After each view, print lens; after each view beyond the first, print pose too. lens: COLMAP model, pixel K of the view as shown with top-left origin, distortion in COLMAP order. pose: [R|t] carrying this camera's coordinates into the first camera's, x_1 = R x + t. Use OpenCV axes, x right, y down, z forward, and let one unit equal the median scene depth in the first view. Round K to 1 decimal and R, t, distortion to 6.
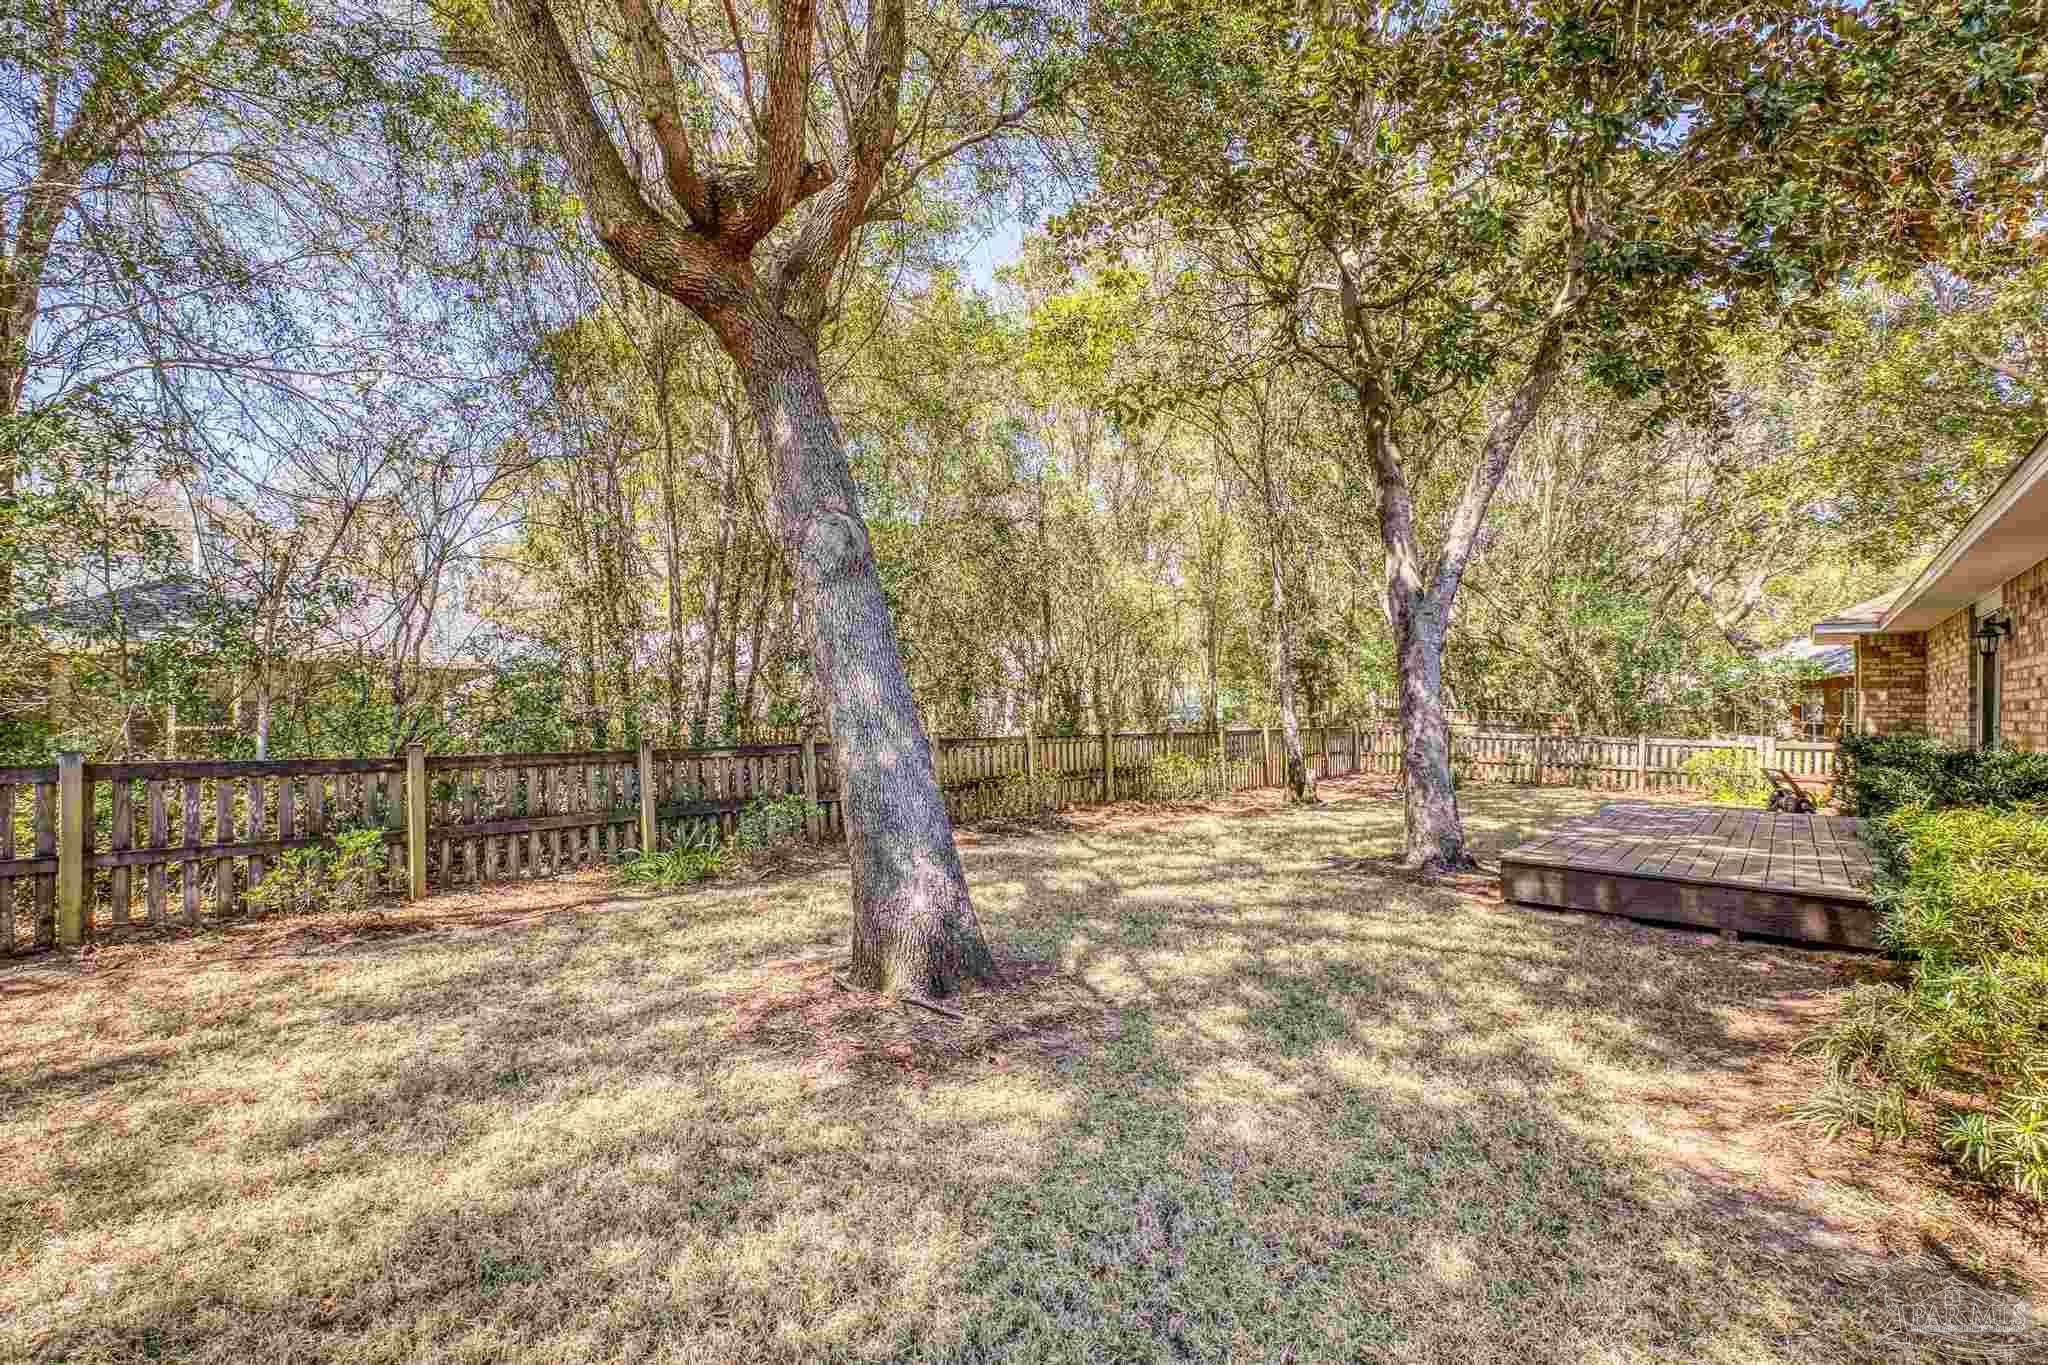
lens RADIAL K [[871.0, 0, 1020.1], [0, 871.0, 701.7], [0, 0, 1]] dist [0.002360, 0.000443]
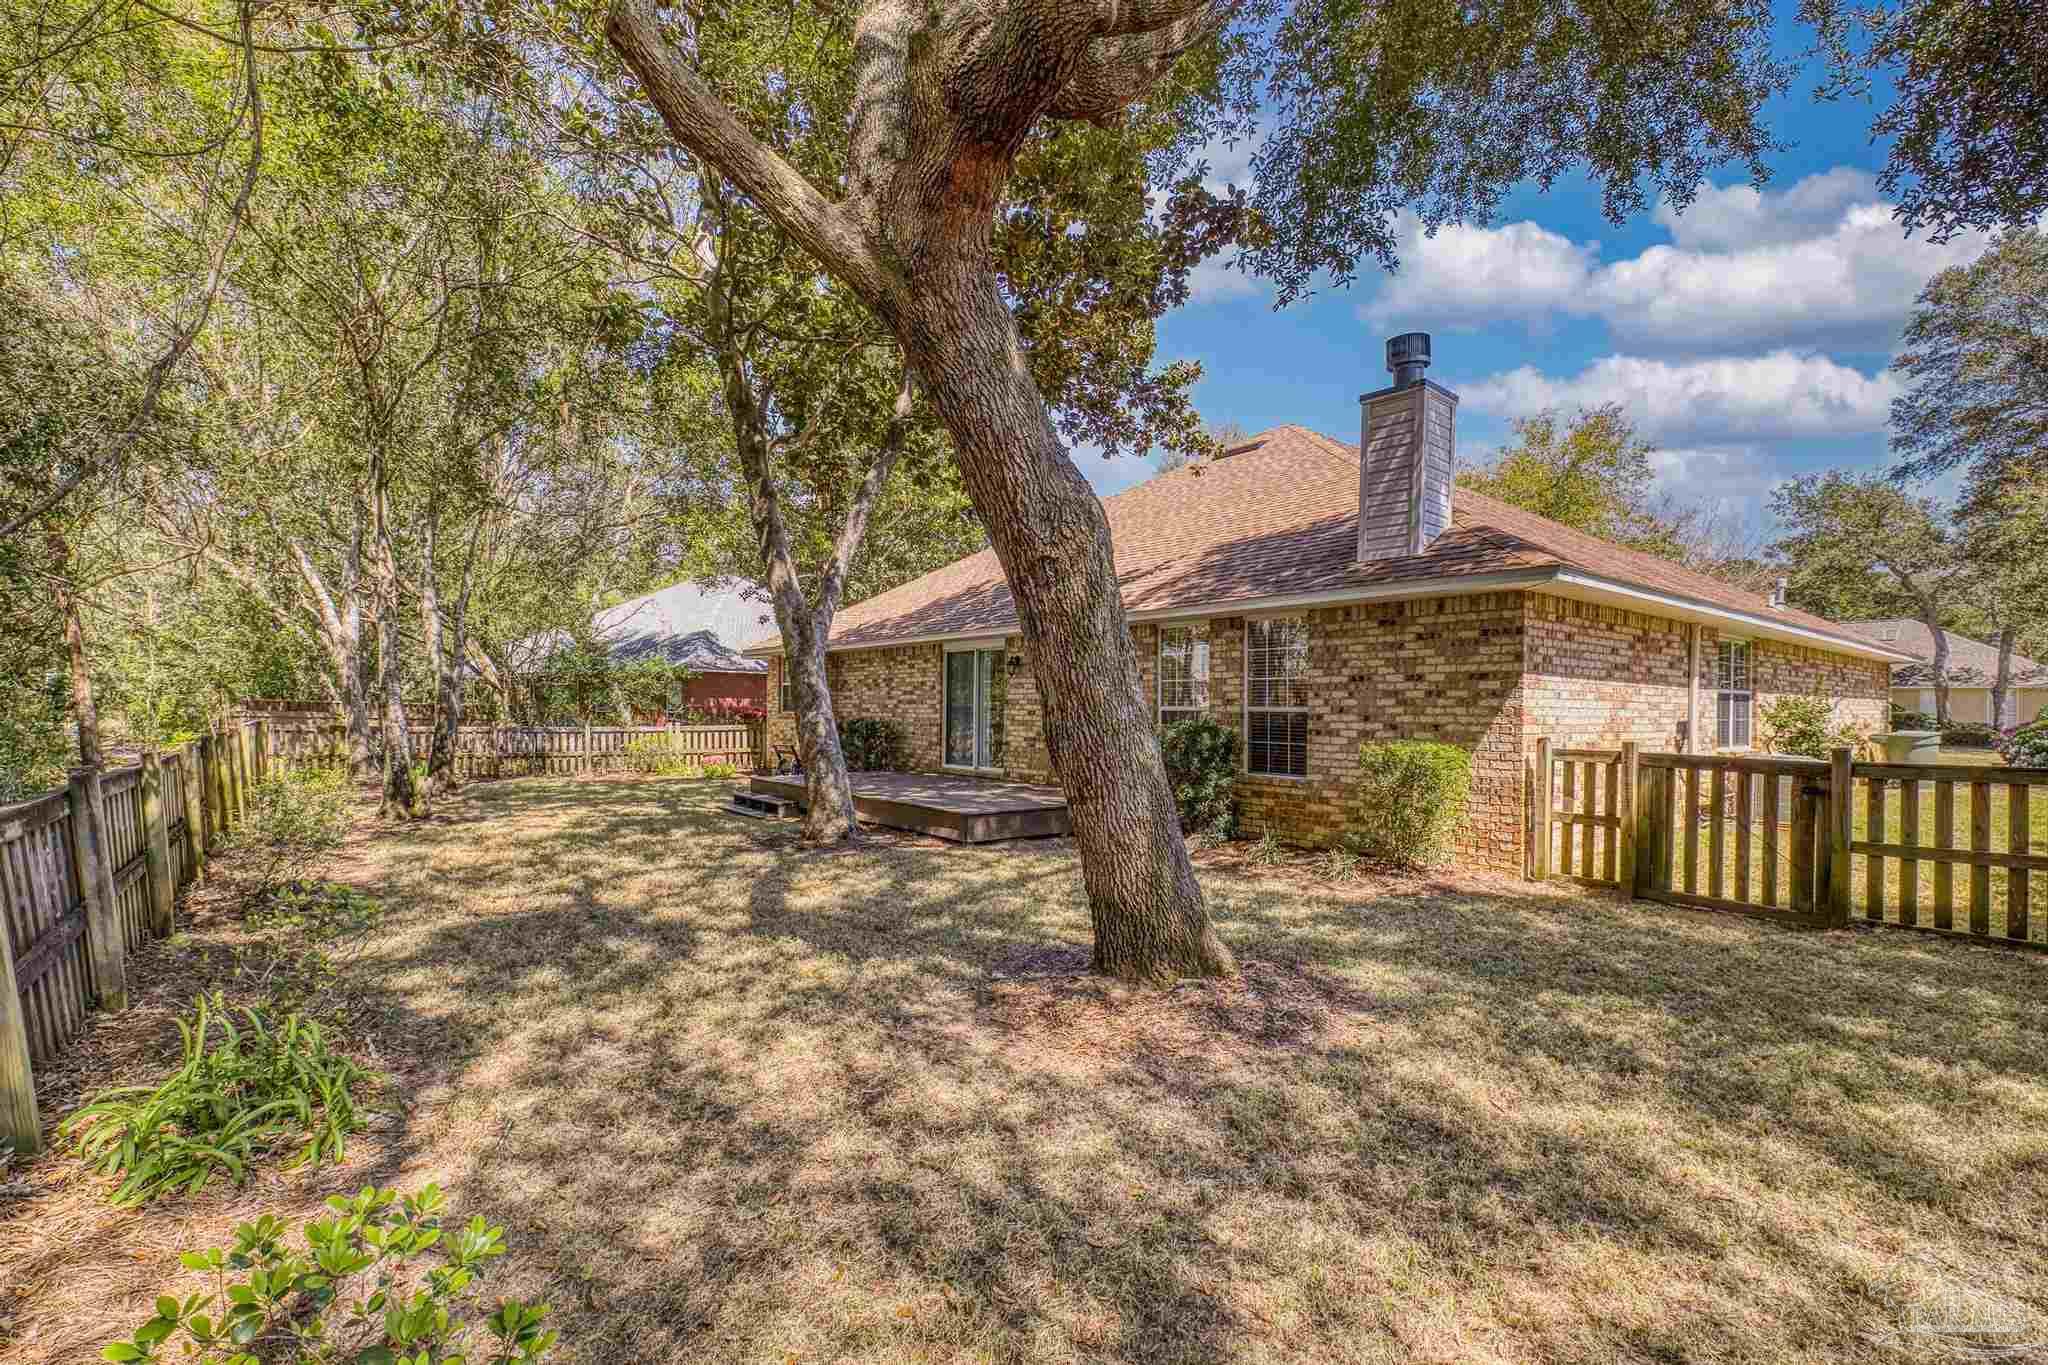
lens RADIAL K [[871.0, 0, 1020.1], [0, 871.0, 701.7], [0, 0, 1]] dist [0.002360, 0.000443]
pose [[0.232465, 0.001565, 0.972604, -0.332532], [-0.012669, 0.999919, 0.001420, 0.000950], [-0.972522, -0.012652, 0.232466, 0.261850]]
